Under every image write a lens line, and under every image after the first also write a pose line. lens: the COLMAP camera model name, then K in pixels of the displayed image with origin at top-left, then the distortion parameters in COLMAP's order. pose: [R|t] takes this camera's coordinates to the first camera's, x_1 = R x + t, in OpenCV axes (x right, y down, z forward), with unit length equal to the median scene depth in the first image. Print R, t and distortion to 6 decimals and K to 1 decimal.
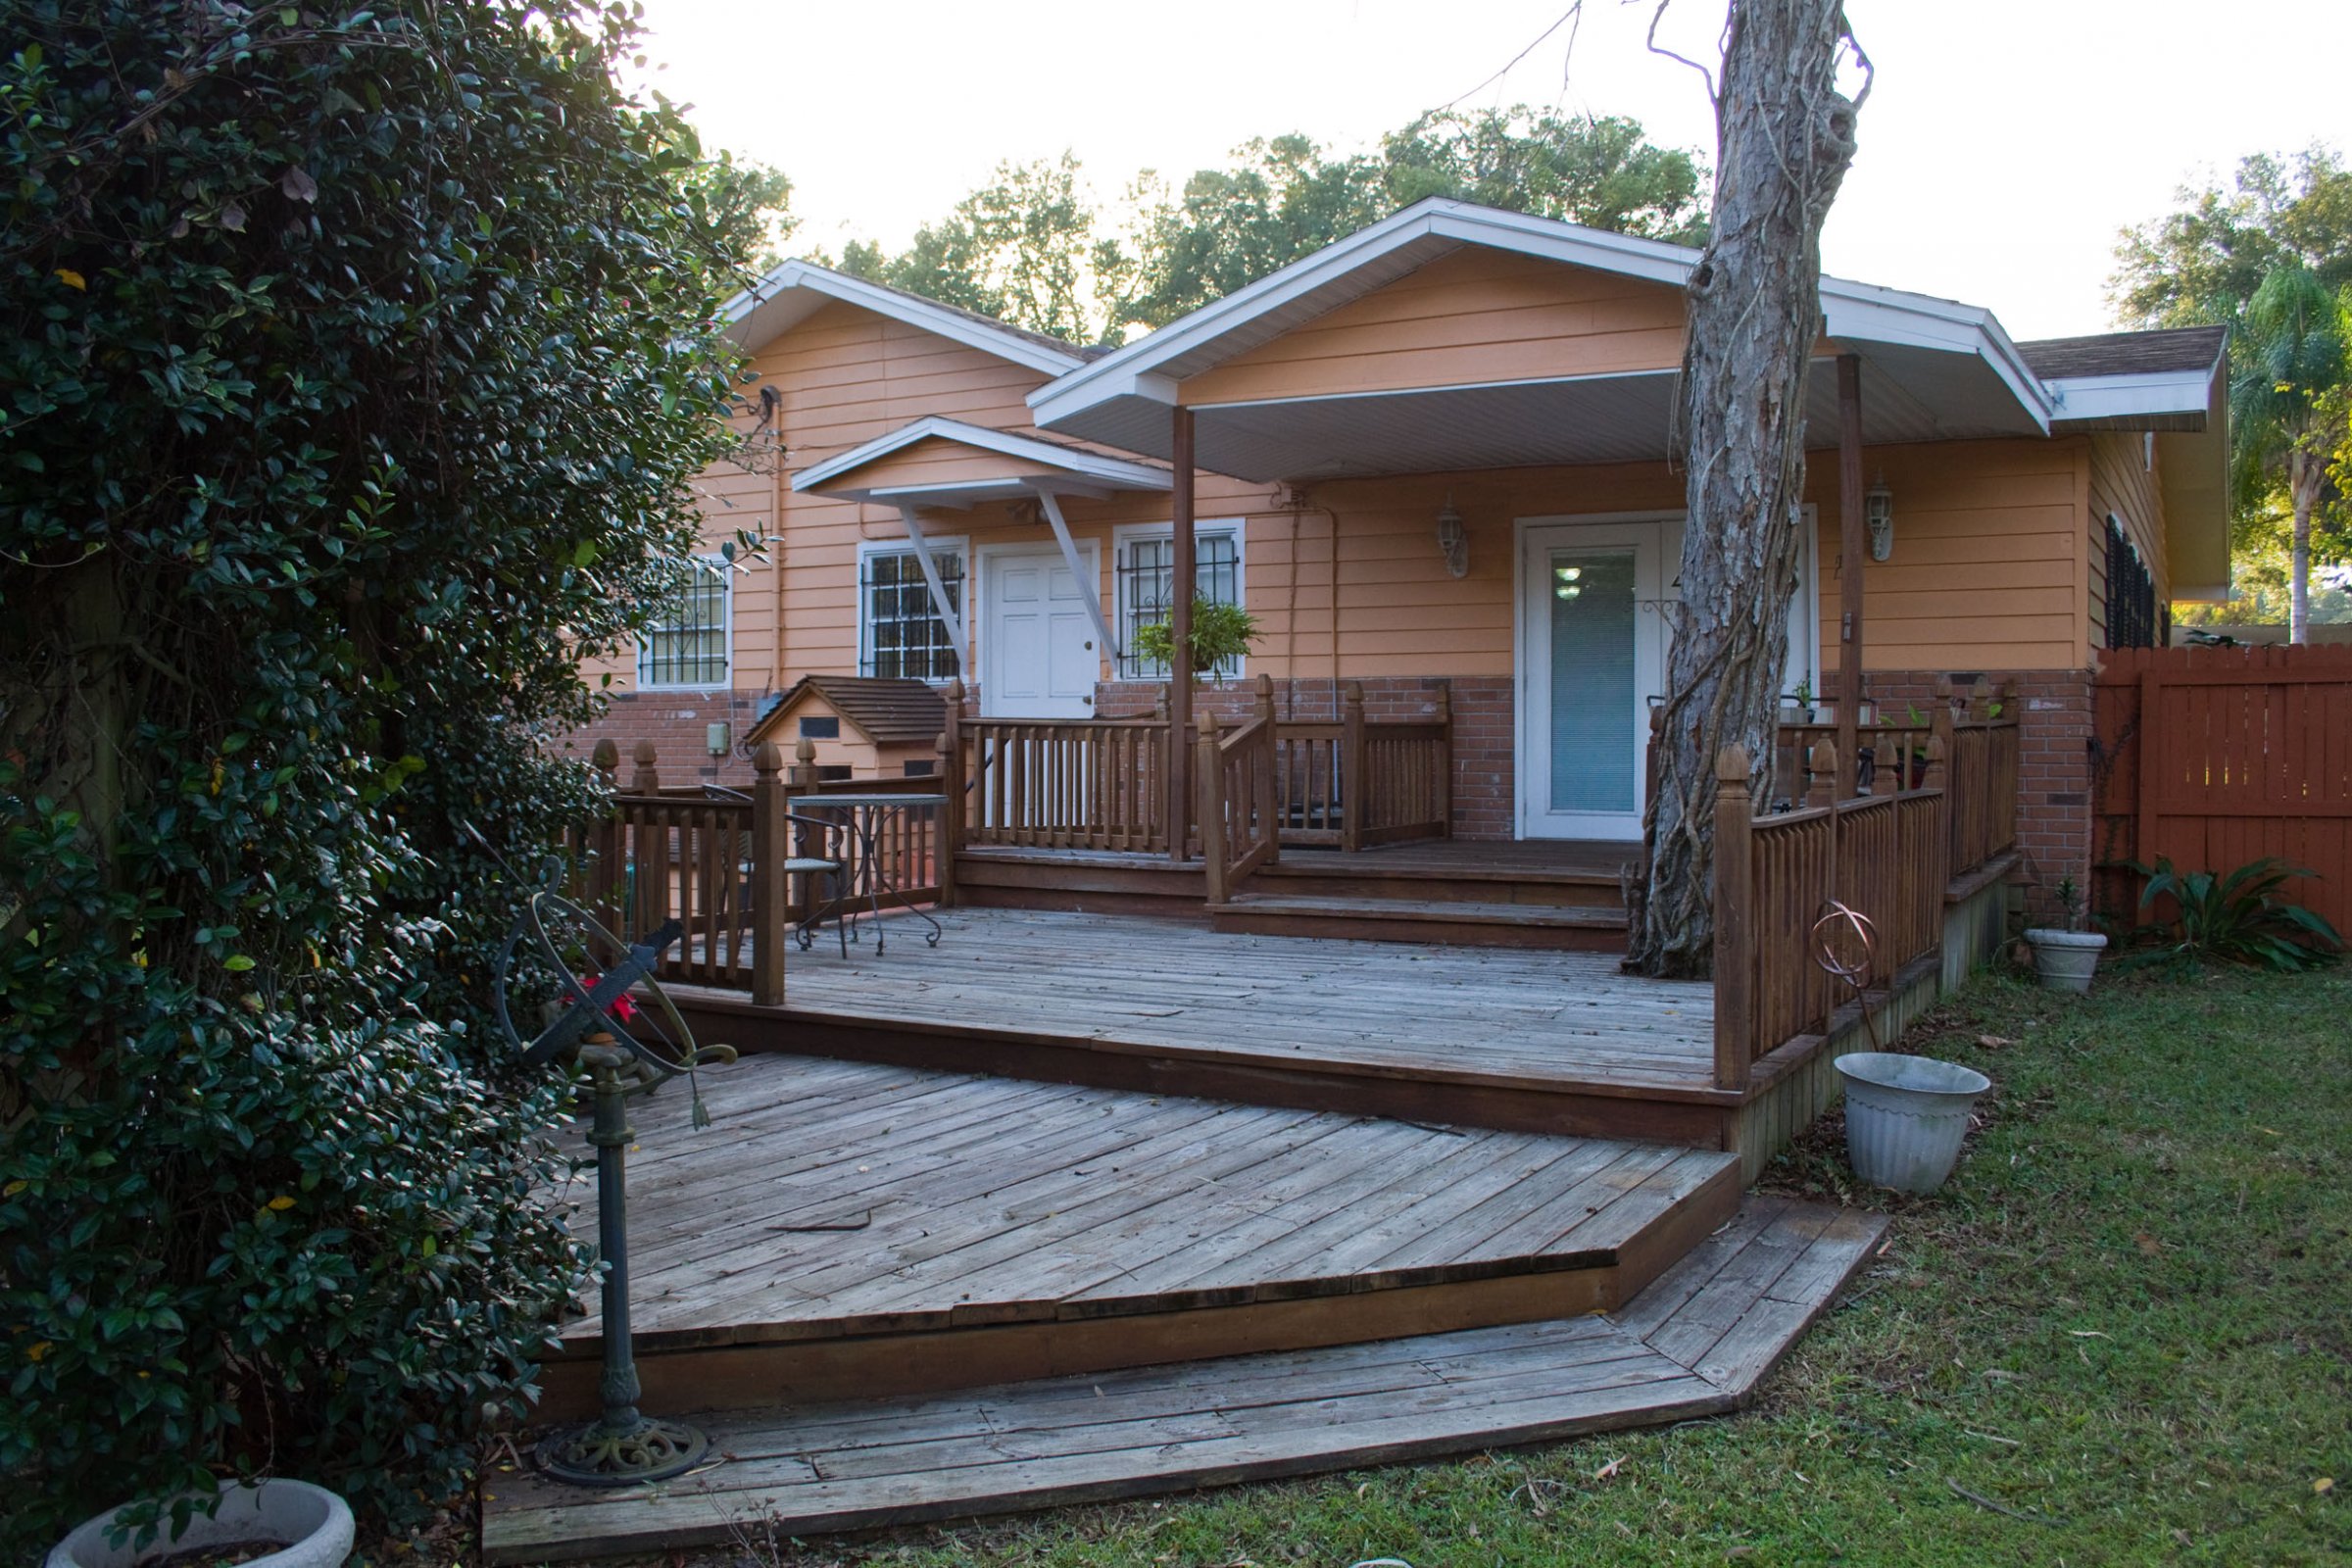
lens RADIAL K [[1935.8, 0, 1176.0], [0, 1935.8, 784.0], [0, 0, 1]] dist [-0.158875, 0.147208]
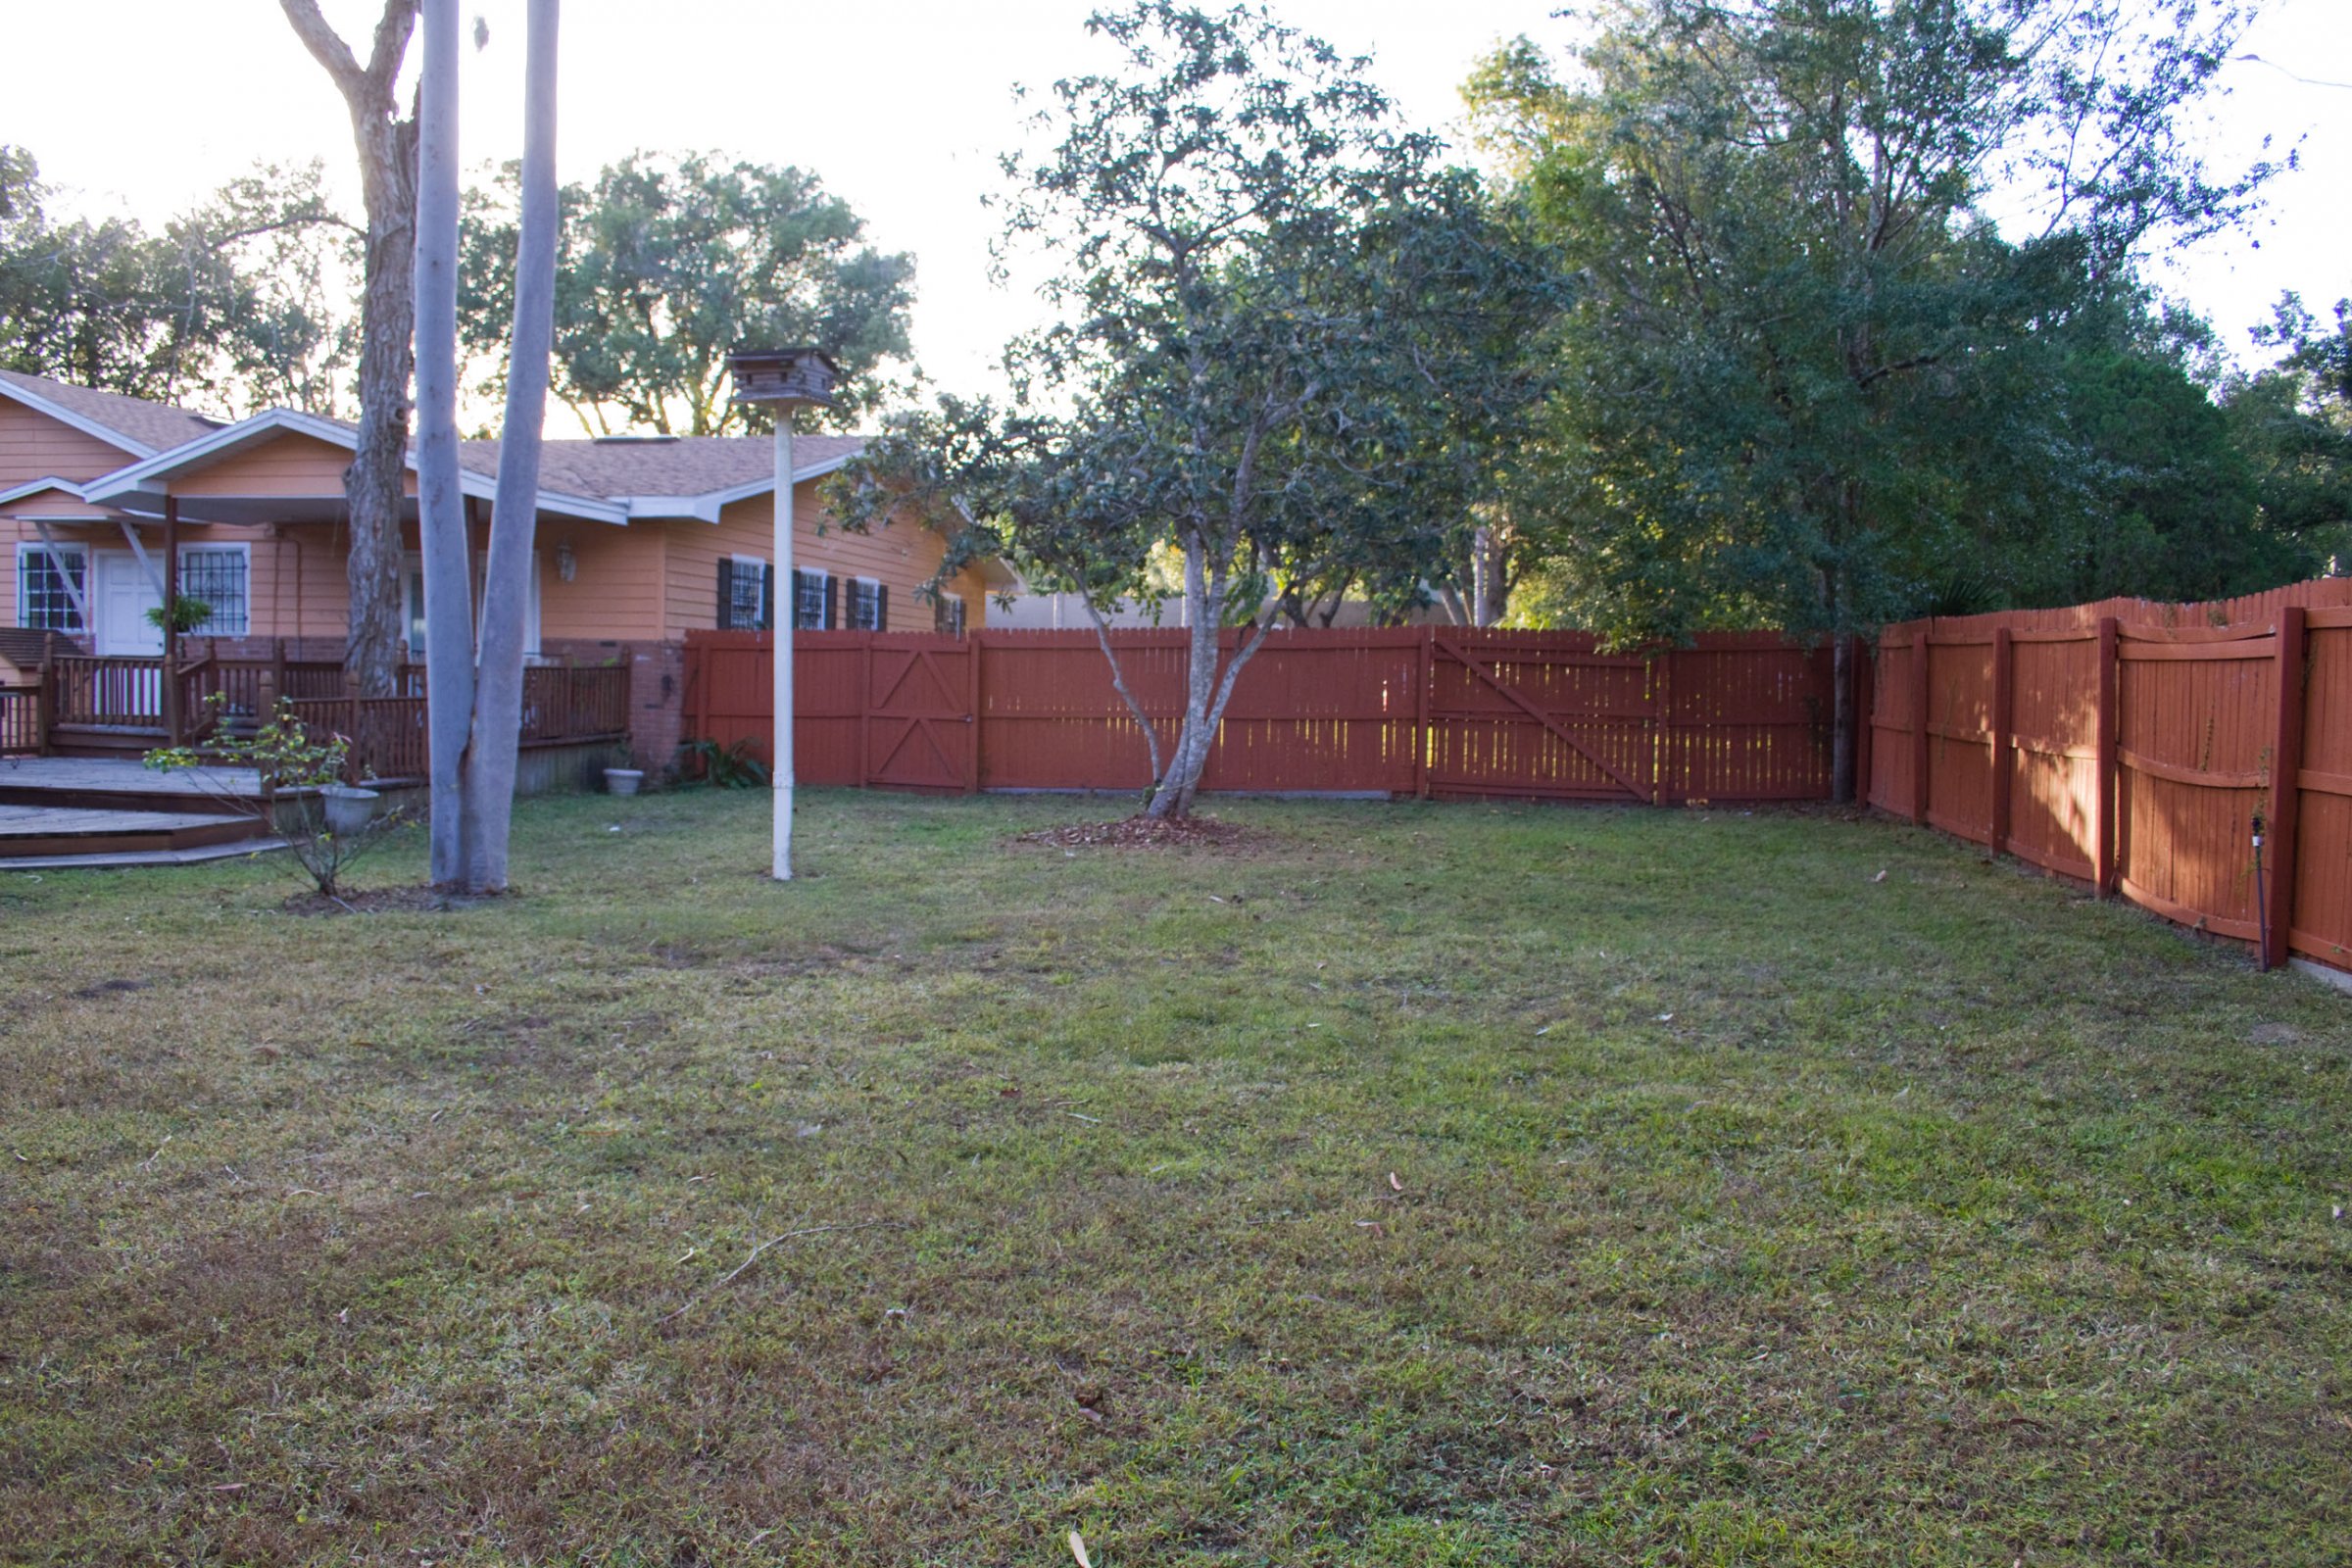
lens RADIAL K [[1935.8, 0, 1176.0], [0, 1935.8, 784.0], [0, 0, 1]] dist [-0.158875, 0.147208]
pose [[0.947629, 0.005791, 0.319320, 0.260924], [-0.014651, 0.999571, 0.025353, 0.022695], [-0.319036, -0.028704, 0.947308, -0.795192]]
